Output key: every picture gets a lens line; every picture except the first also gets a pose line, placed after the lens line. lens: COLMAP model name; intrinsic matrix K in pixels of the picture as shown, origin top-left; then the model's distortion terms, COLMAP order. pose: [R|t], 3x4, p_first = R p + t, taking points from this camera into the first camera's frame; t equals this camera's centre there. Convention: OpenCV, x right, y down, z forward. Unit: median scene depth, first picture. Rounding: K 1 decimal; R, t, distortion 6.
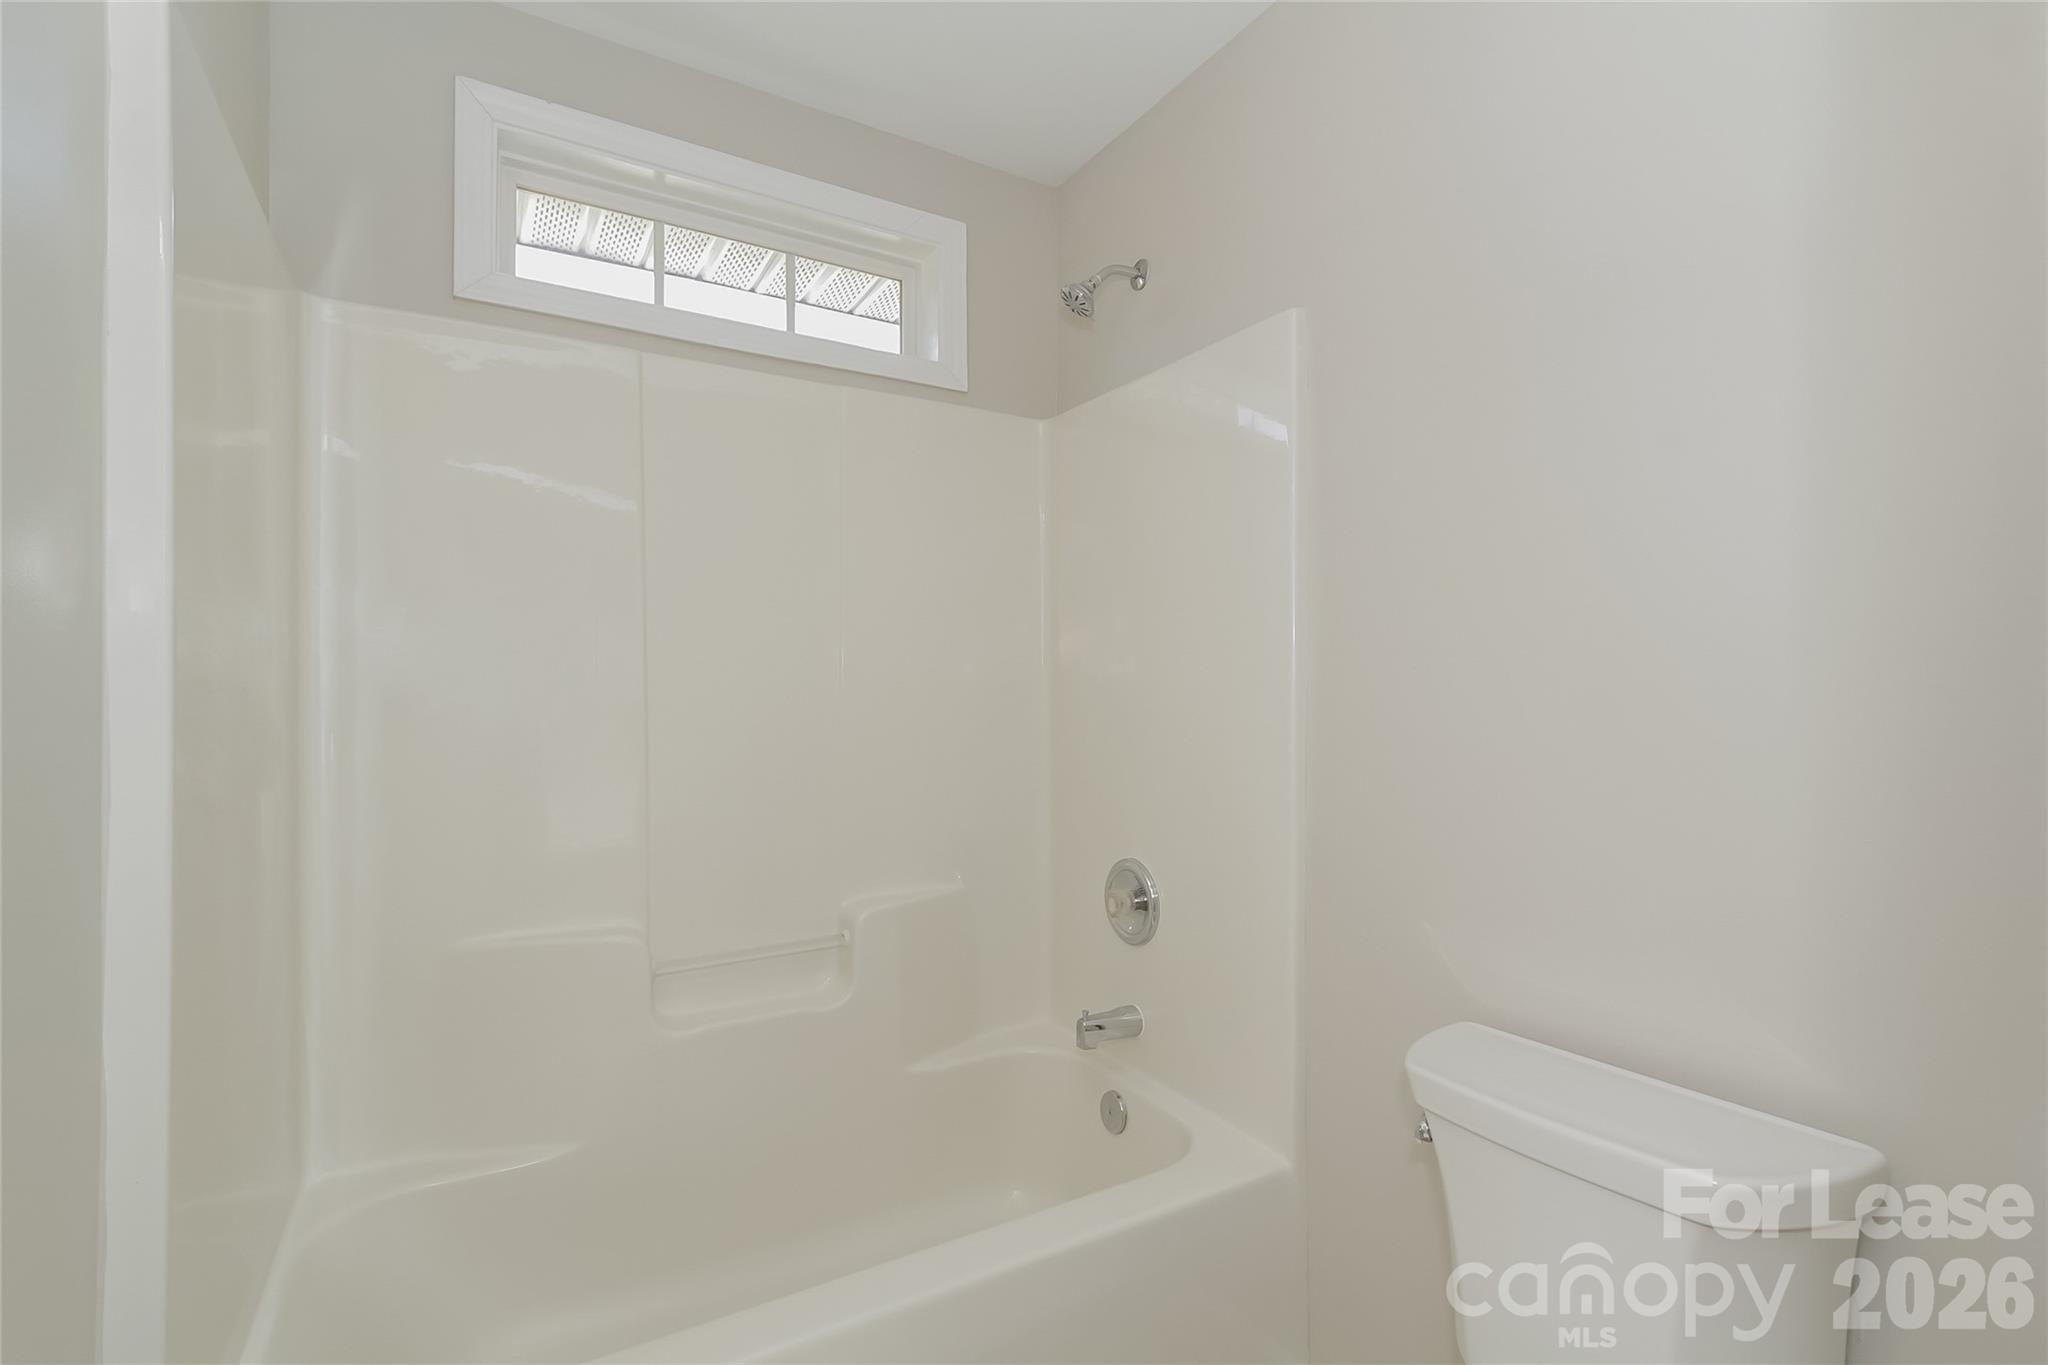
lens RADIAL K [[931.0, 0, 1023.7], [0, 931.0, 674.6], [0, 0, 1]] dist [0.001953, -0.000018]
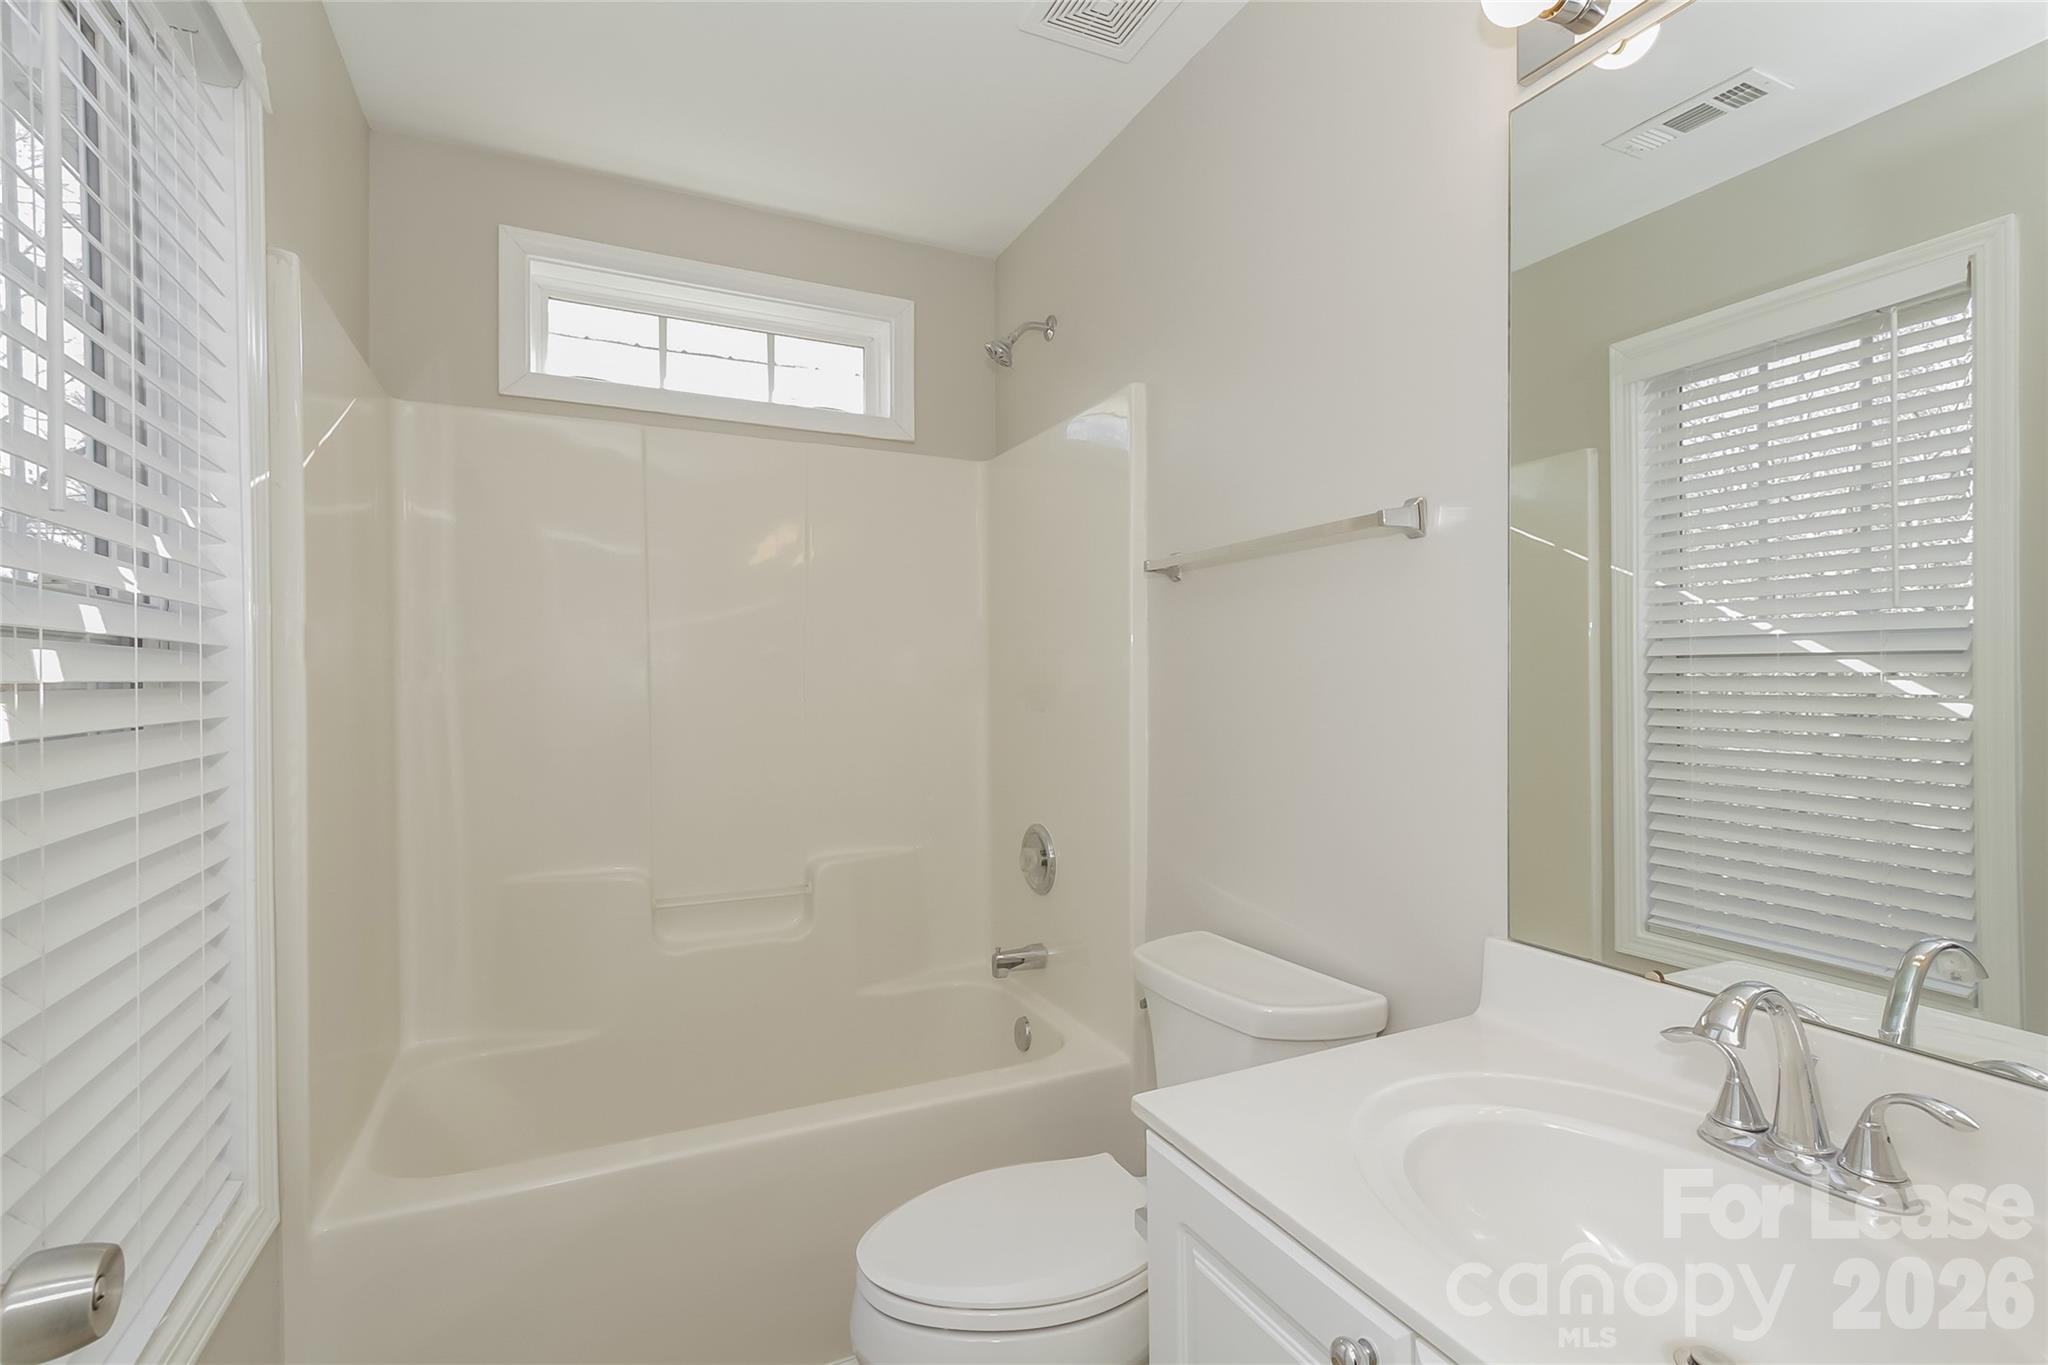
lens RADIAL K [[943.5, 0, 1024.5], [0, 943.5, 672.3], [0, 0, 1]] dist [0.001540, 0.000118]
pose [[0.997821, -0.009269, -0.065326, 0.182800], [0.010107, 0.999871, 0.012509, -0.021110], [0.065201, -0.013142, 0.997786, -0.248182]]
